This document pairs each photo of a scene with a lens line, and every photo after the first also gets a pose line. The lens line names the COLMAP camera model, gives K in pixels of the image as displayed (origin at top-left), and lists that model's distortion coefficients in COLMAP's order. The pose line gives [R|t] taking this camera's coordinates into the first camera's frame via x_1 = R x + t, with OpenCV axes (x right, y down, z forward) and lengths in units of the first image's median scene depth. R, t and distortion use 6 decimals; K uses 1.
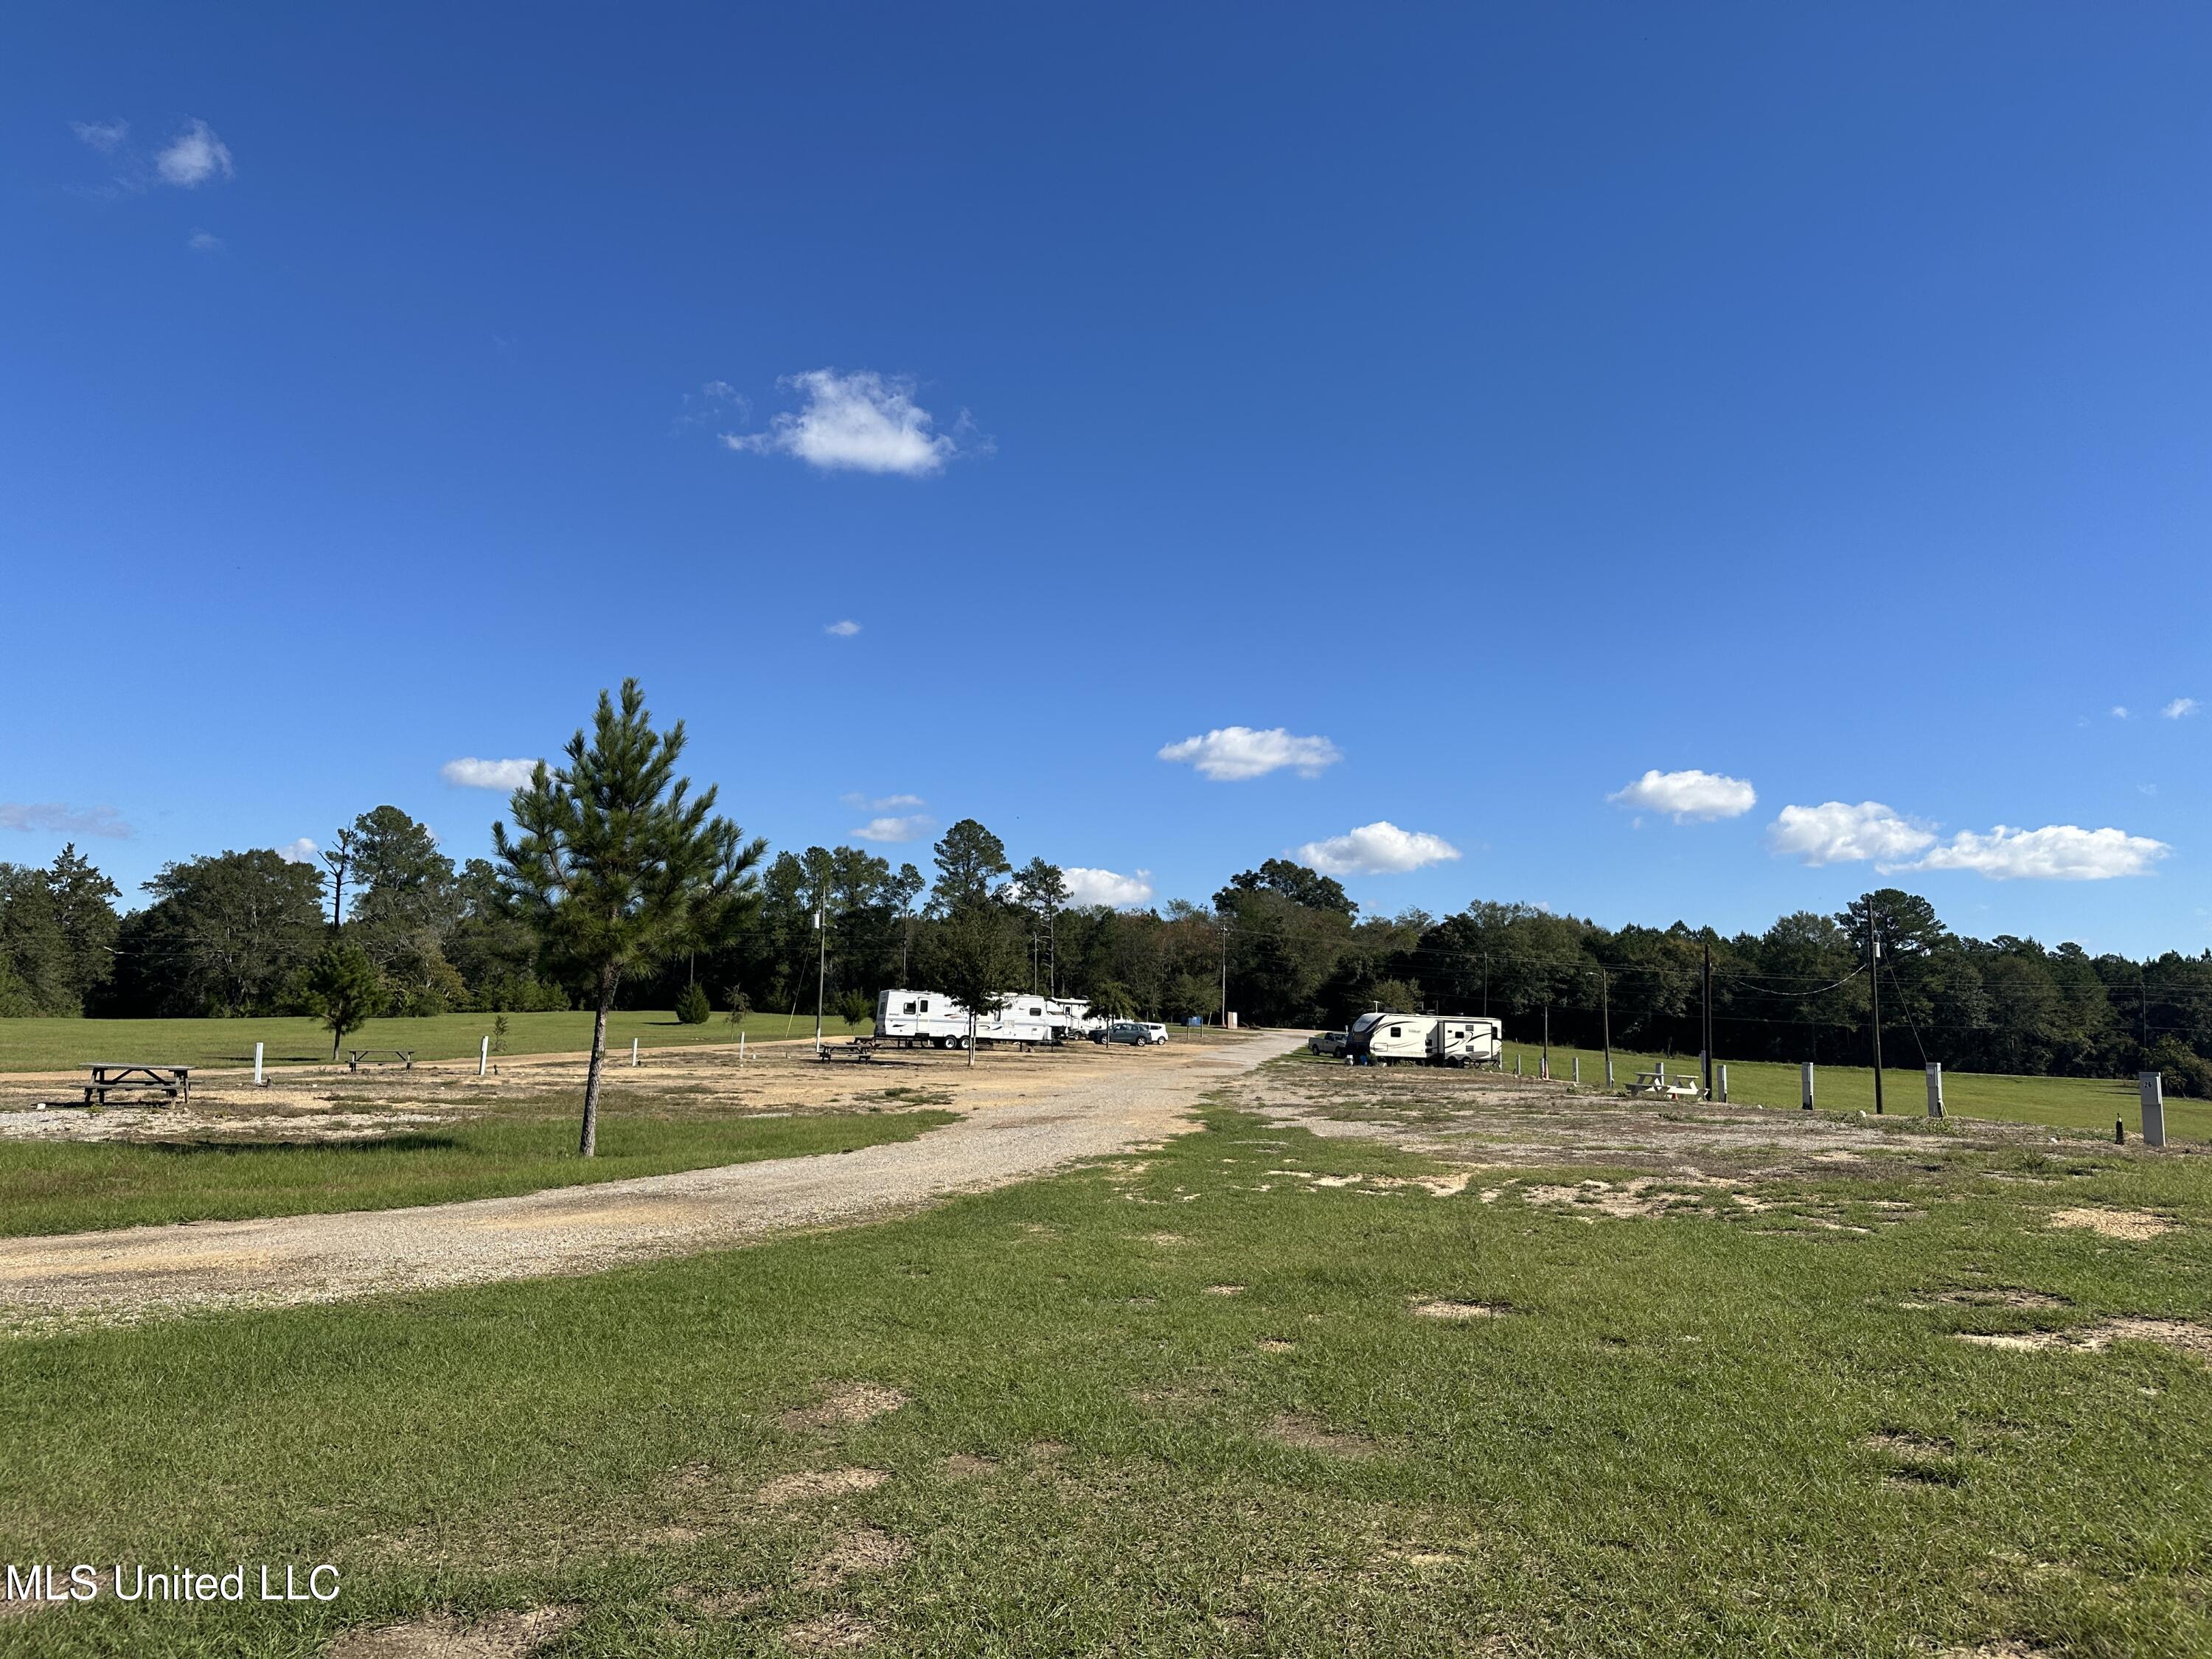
lens RADIAL K [[1547.2, 0, 1178.0], [0, 1547.2, 768.9], [0, 0, 1]] dist [-0.000482, -0.016177]
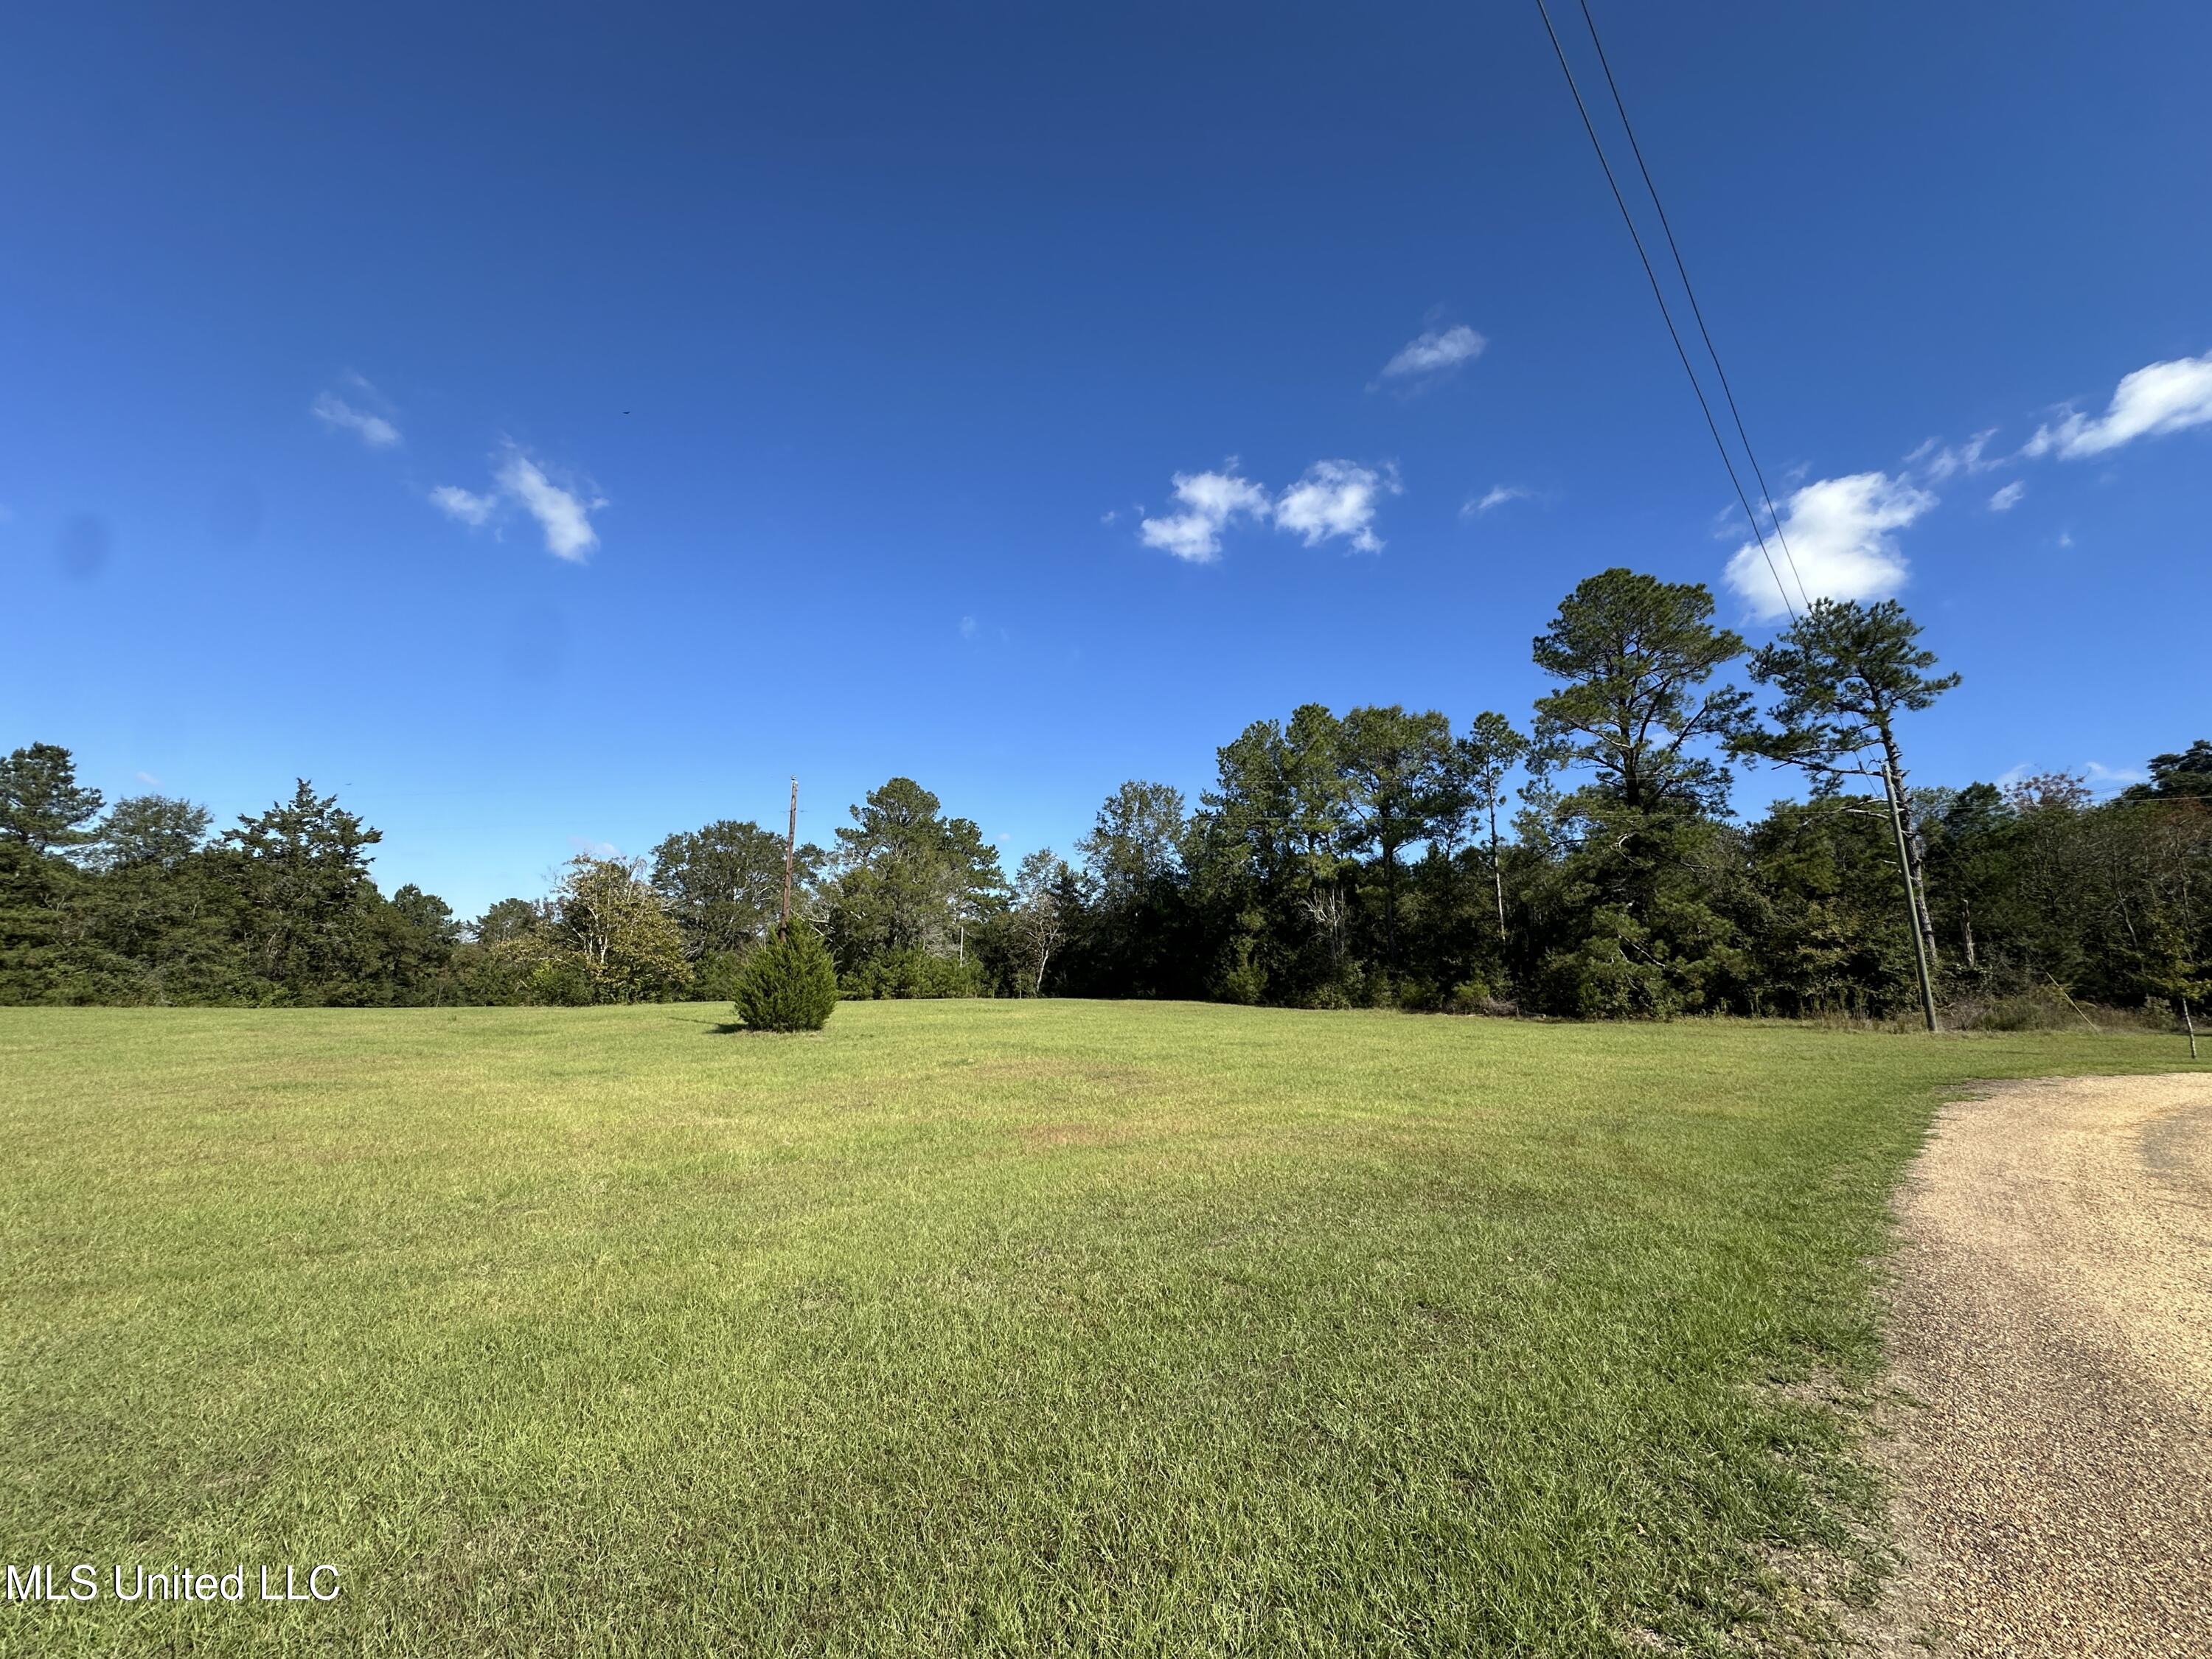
lens RADIAL K [[882.8, 0, 1108.2], [0, 882.8, 828.0], [0, 0, 1]] dist [-0.005284, 0.001028]
pose [[0.795658, -0.114368, -0.594851, -0.105802], [0.091187, 0.993438, -0.069032, 0.110098], [0.598843, 0.000683, 0.800866, 0.698791]]
